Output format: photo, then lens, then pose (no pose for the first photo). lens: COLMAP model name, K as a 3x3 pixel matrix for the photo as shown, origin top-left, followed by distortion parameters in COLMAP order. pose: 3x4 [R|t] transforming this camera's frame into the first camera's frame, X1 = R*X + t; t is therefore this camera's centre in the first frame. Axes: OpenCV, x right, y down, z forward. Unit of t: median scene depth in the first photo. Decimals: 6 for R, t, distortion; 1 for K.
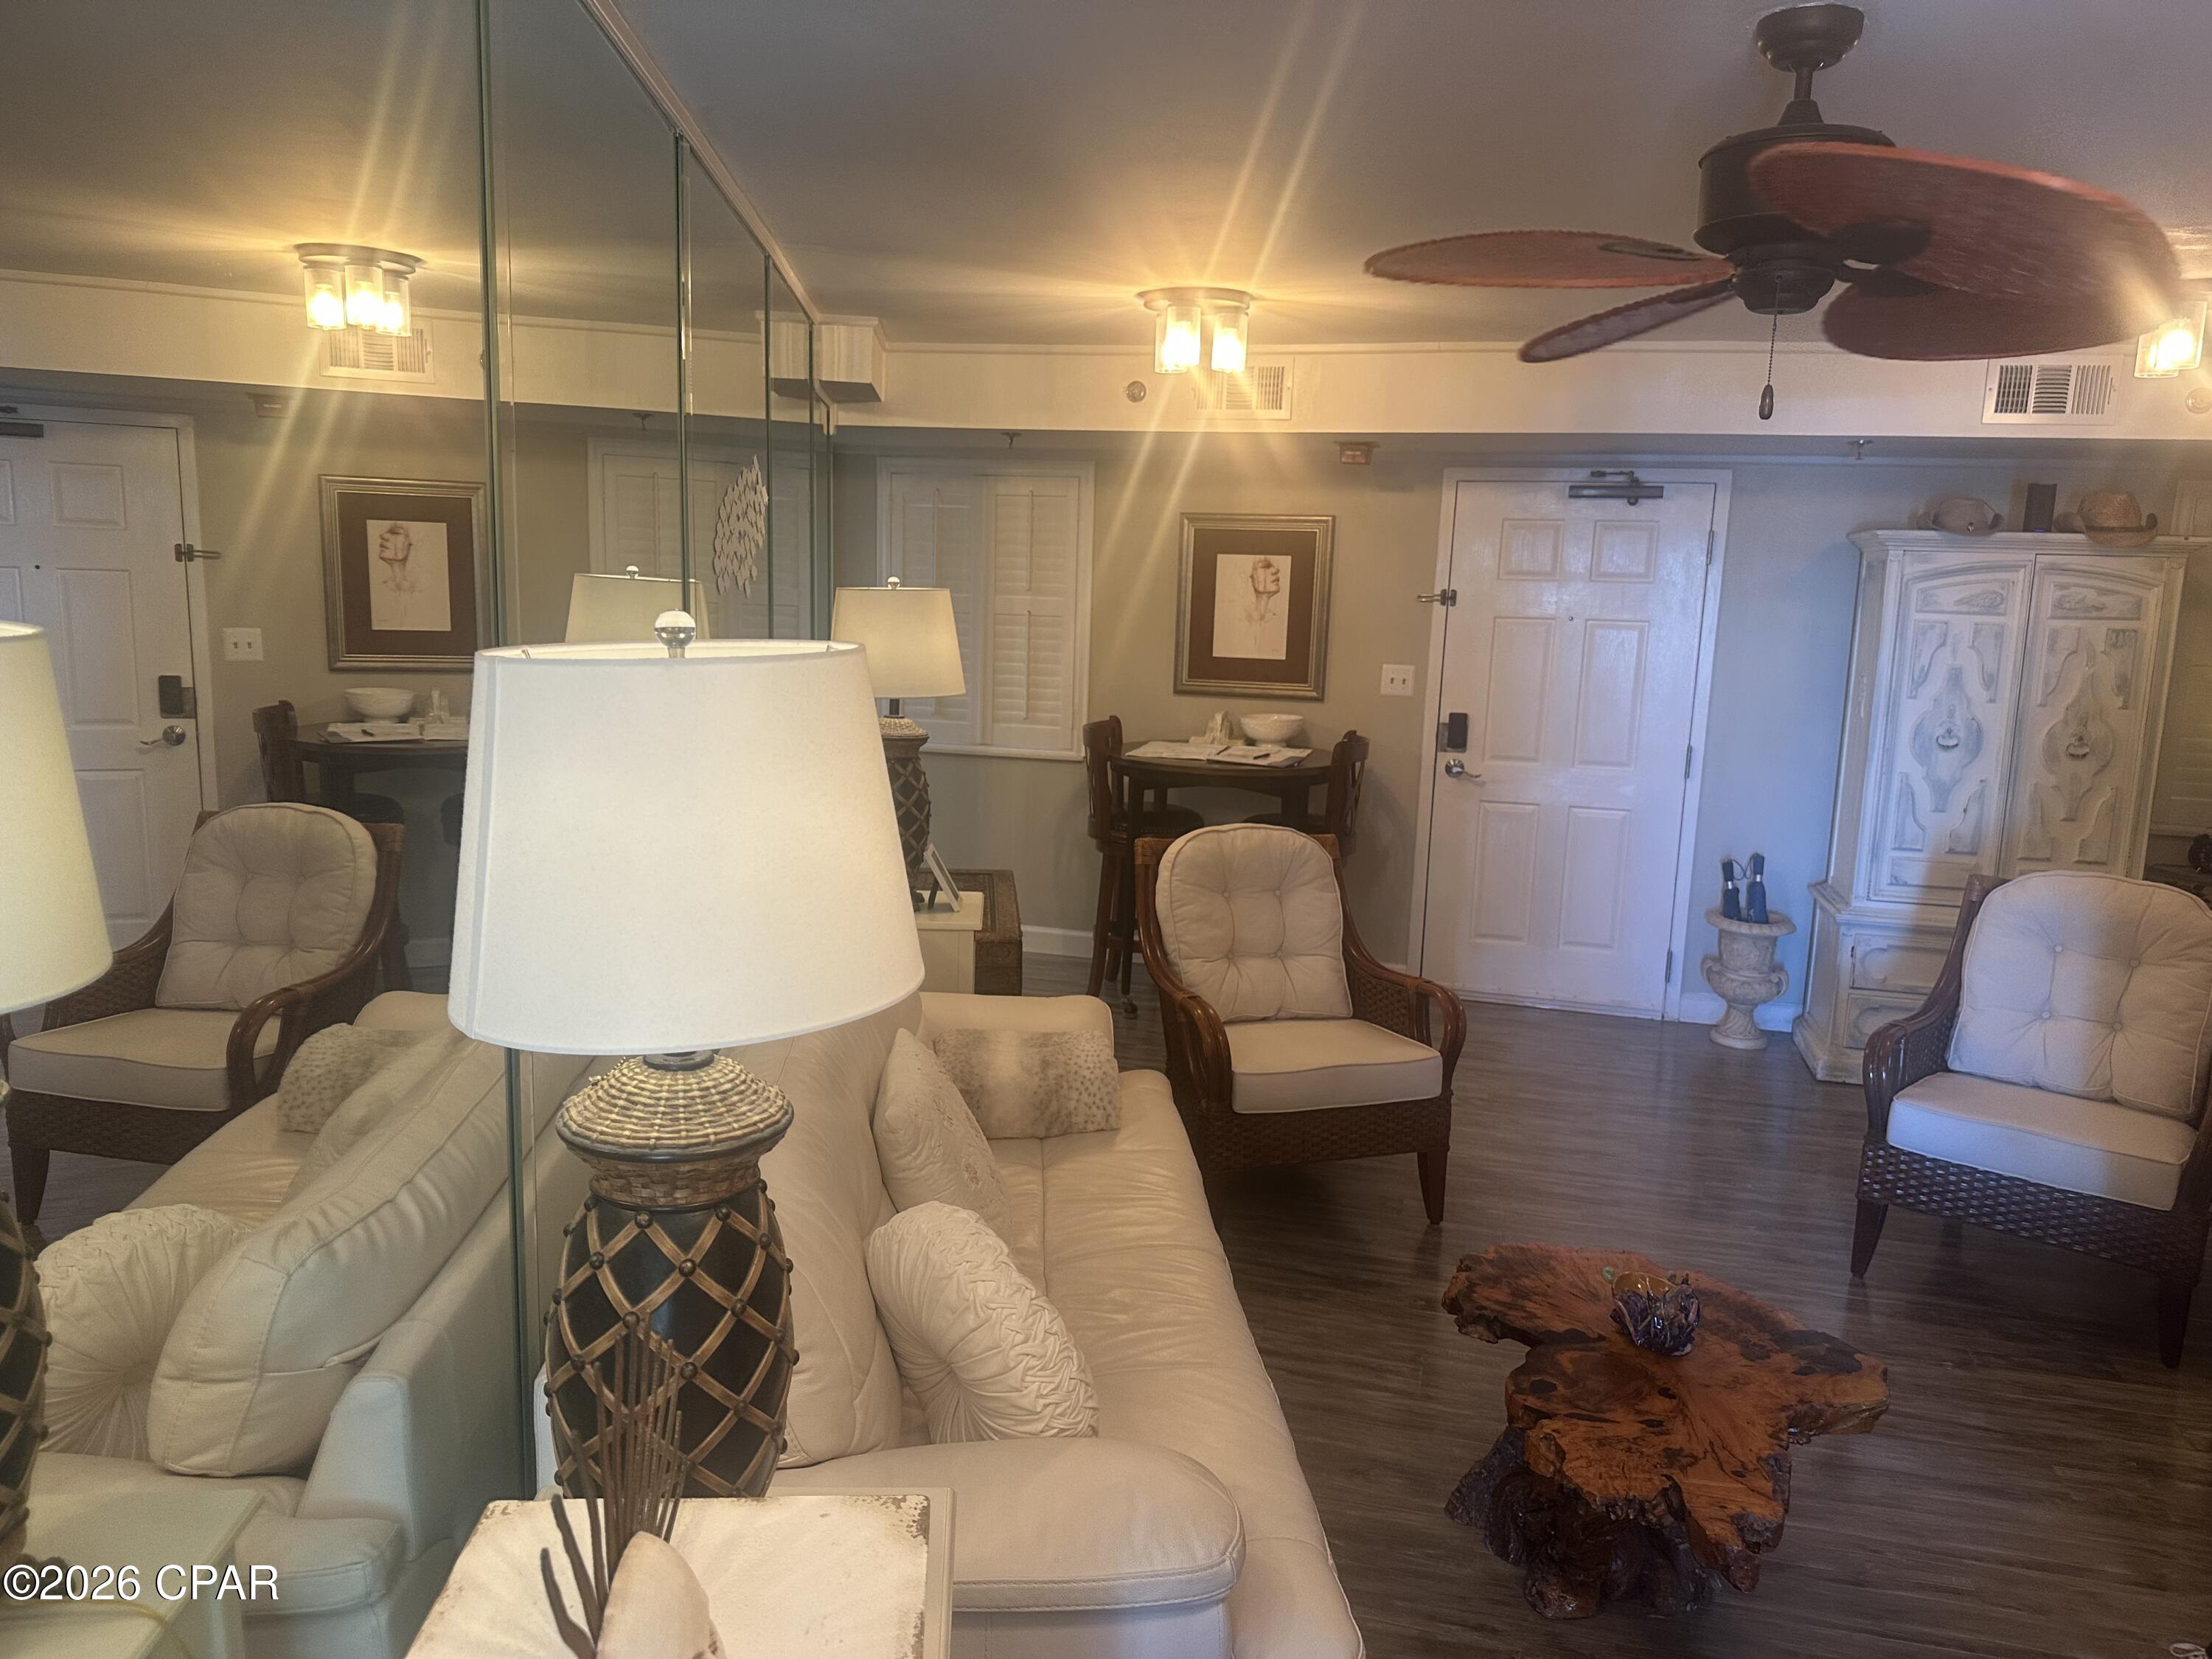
lens RADIAL K [[1563.1, 0, 1109.9], [0, 1563.1, 827.0], [0, 0, 1]] dist [-0.002617, -0.003755]
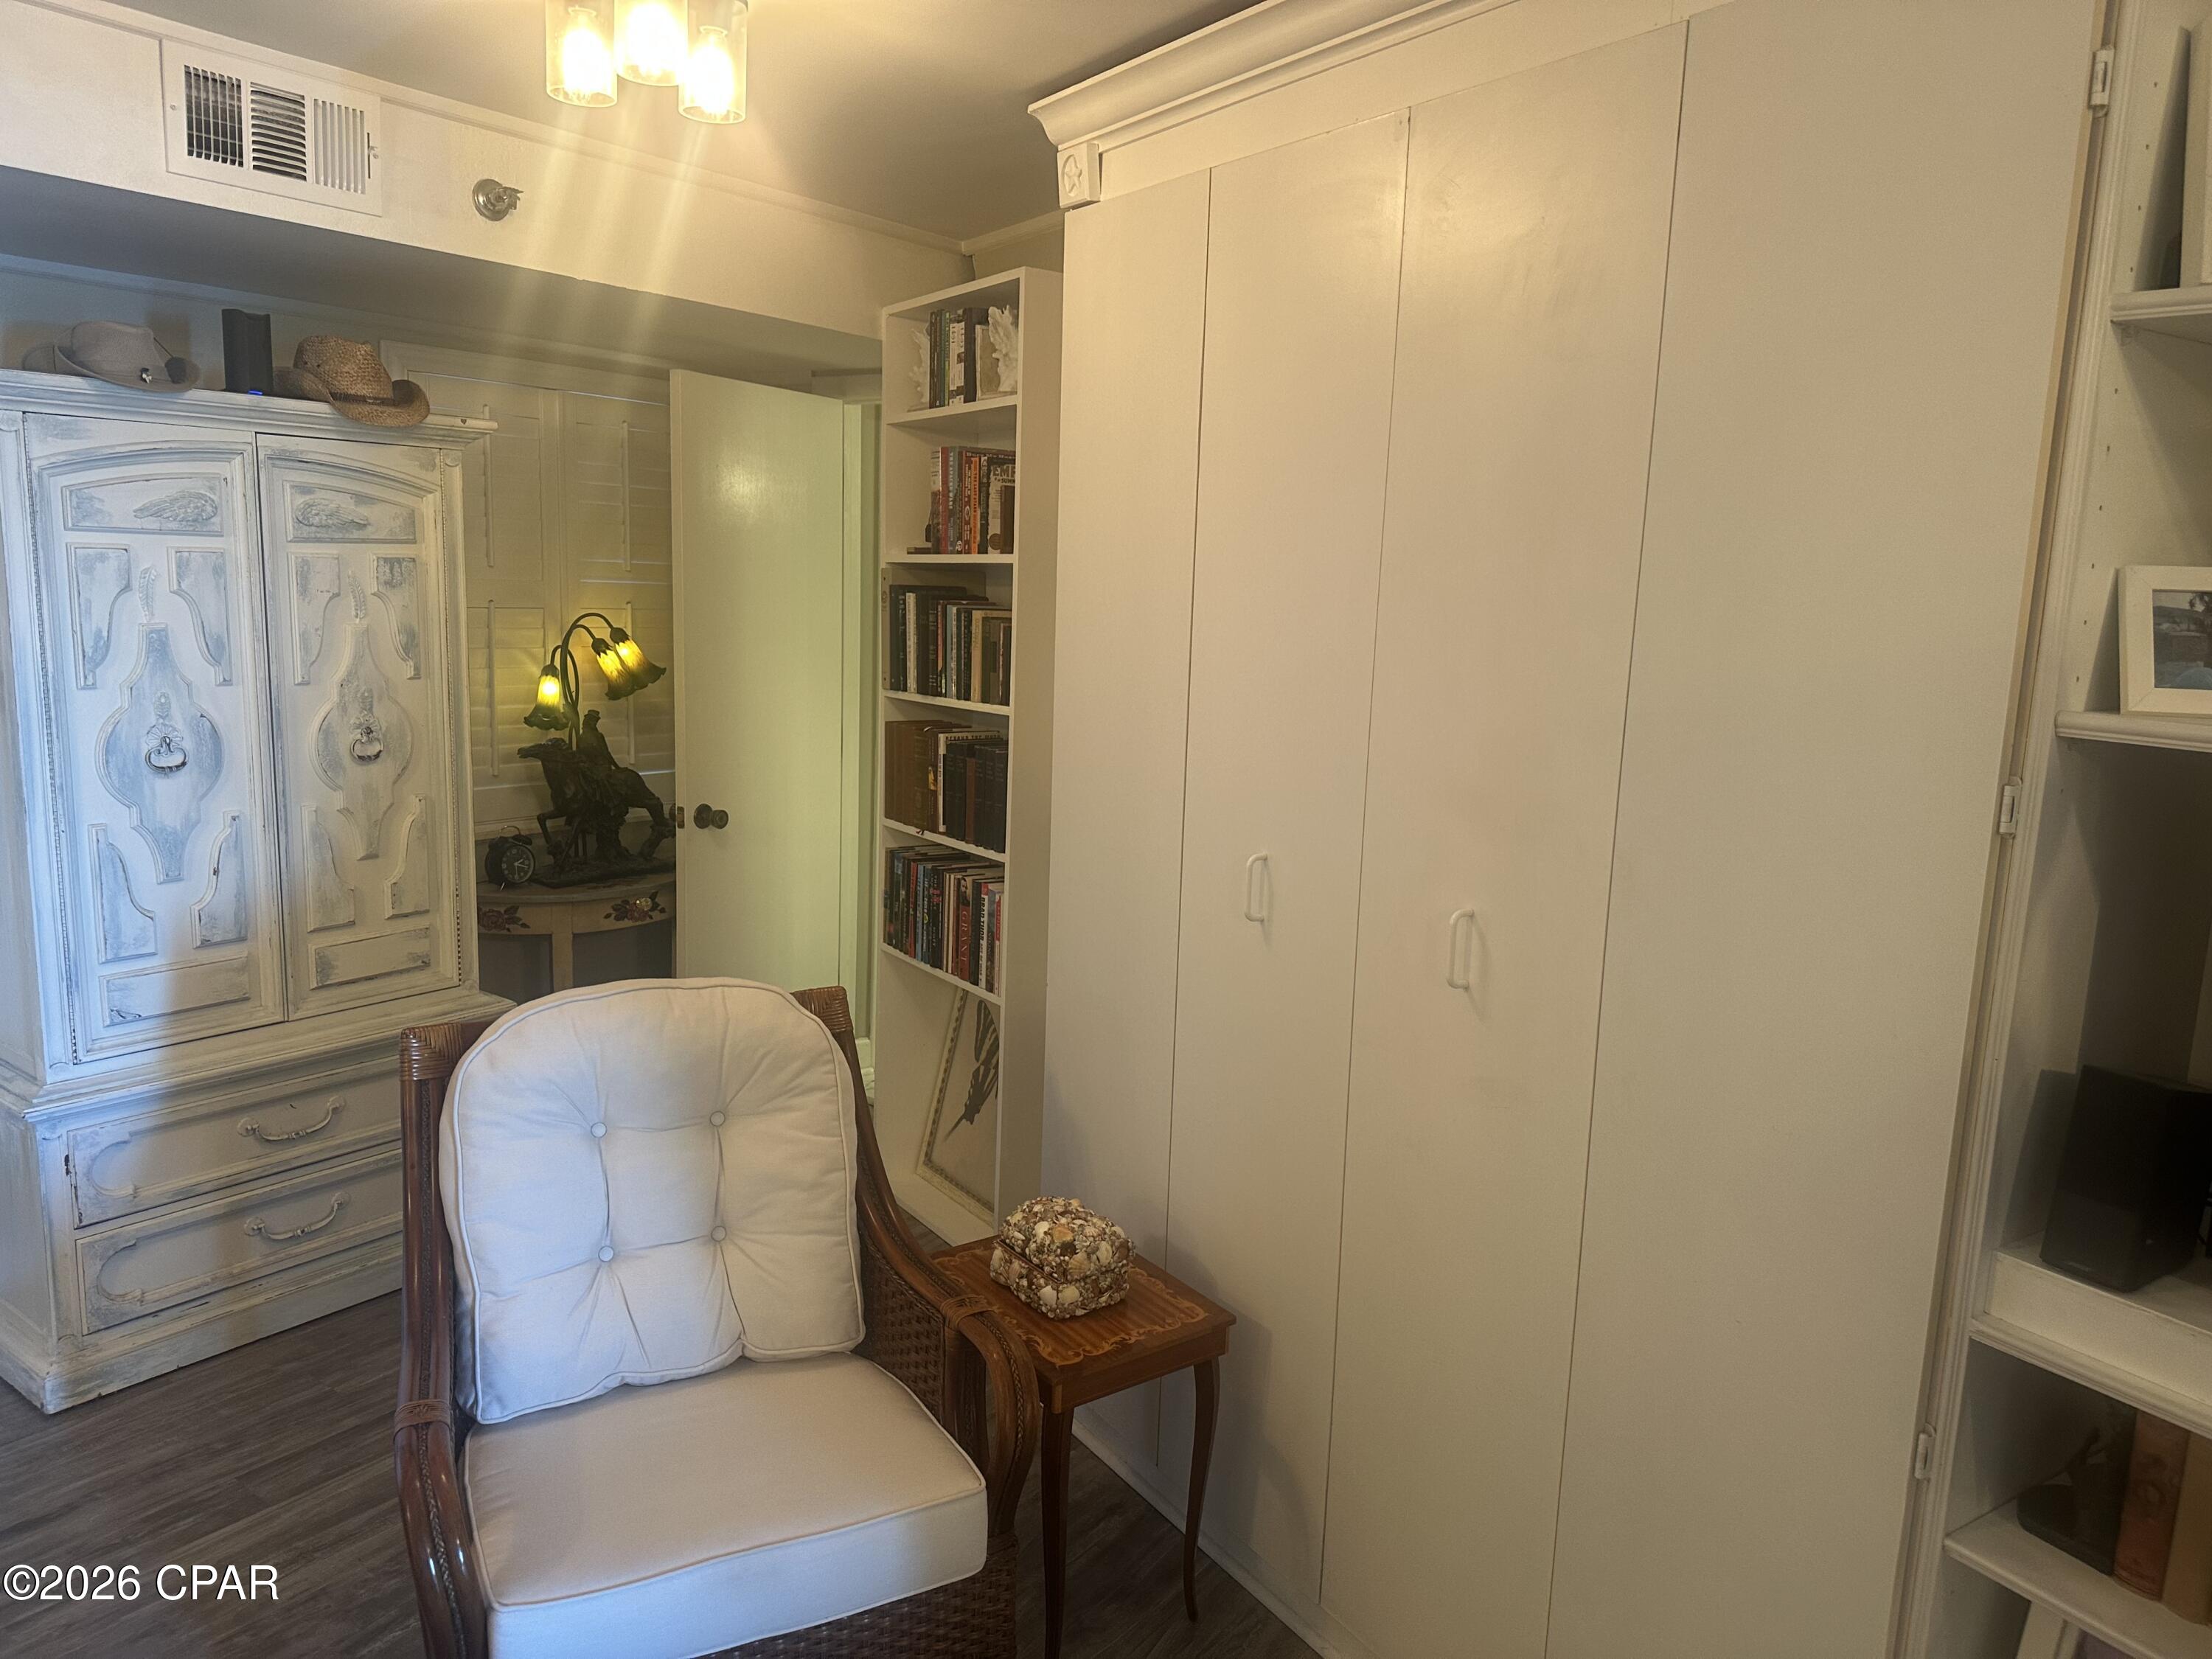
lens RADIAL K [[1563.1, 0, 1109.9], [0, 1563.1, 827.0], [0, 0, 1]] dist [-0.002617, -0.003755]
pose [[0.372009, -0.164952, 0.913455, 0.143284], [0.129945, 0.983648, 0.124707, -0.057843], [-0.919089, 0.072307, 0.387360, 0.473783]]
